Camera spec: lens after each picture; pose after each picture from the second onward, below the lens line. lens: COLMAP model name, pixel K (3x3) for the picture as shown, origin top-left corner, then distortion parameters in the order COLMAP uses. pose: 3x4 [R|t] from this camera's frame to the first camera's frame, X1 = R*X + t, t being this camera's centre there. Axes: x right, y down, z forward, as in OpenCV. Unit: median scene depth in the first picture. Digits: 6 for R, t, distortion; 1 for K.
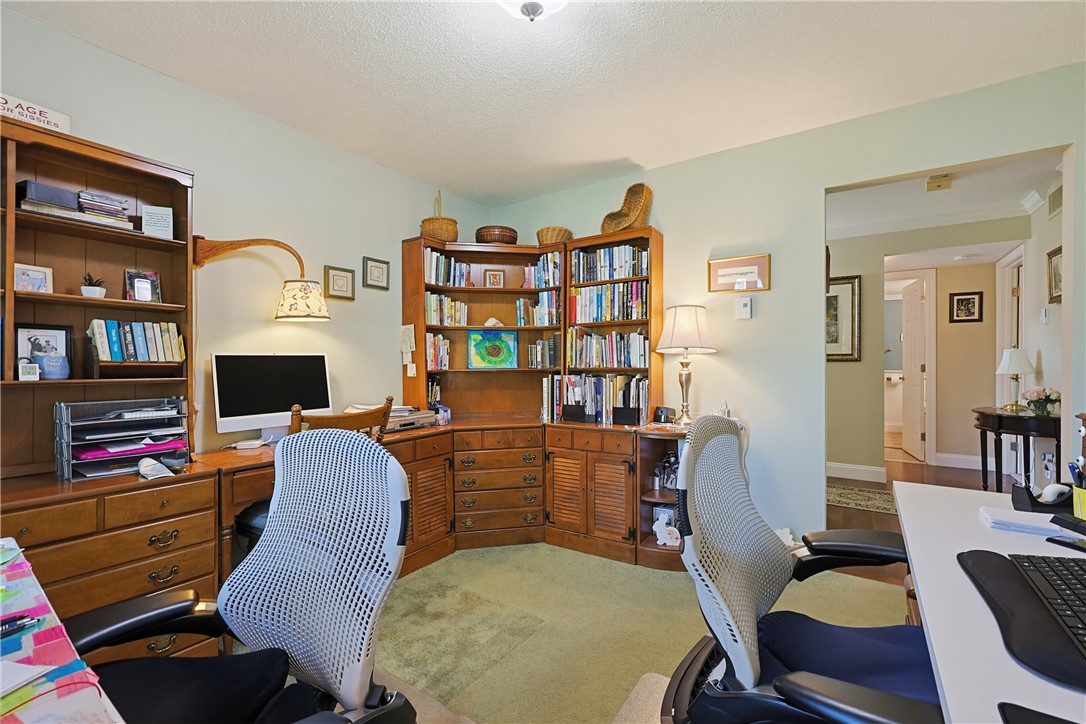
lens RADIAL K [[464.1, 0, 543.0], [0, 464.1, 362.0], [0, 0, 1]] dist [0.001208, 0.000376]
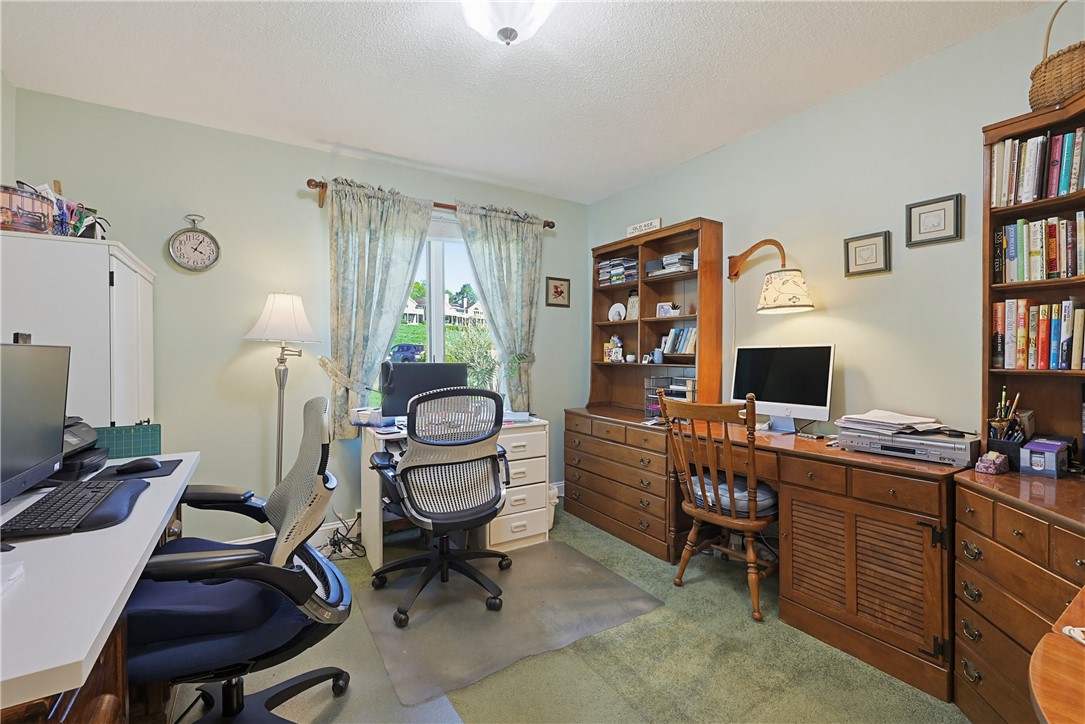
lens RADIAL K [[463.8, 0, 542.5], [0, 463.8, 362.0], [0, 0, 1]] dist [-0.001261, -0.000226]
pose [[-0.395989, 0.018137, -0.918076, 0.567769], [0.002673, 0.999823, 0.018600, -0.002664], [0.918251, 0.004911, -0.395968, 0.891323]]
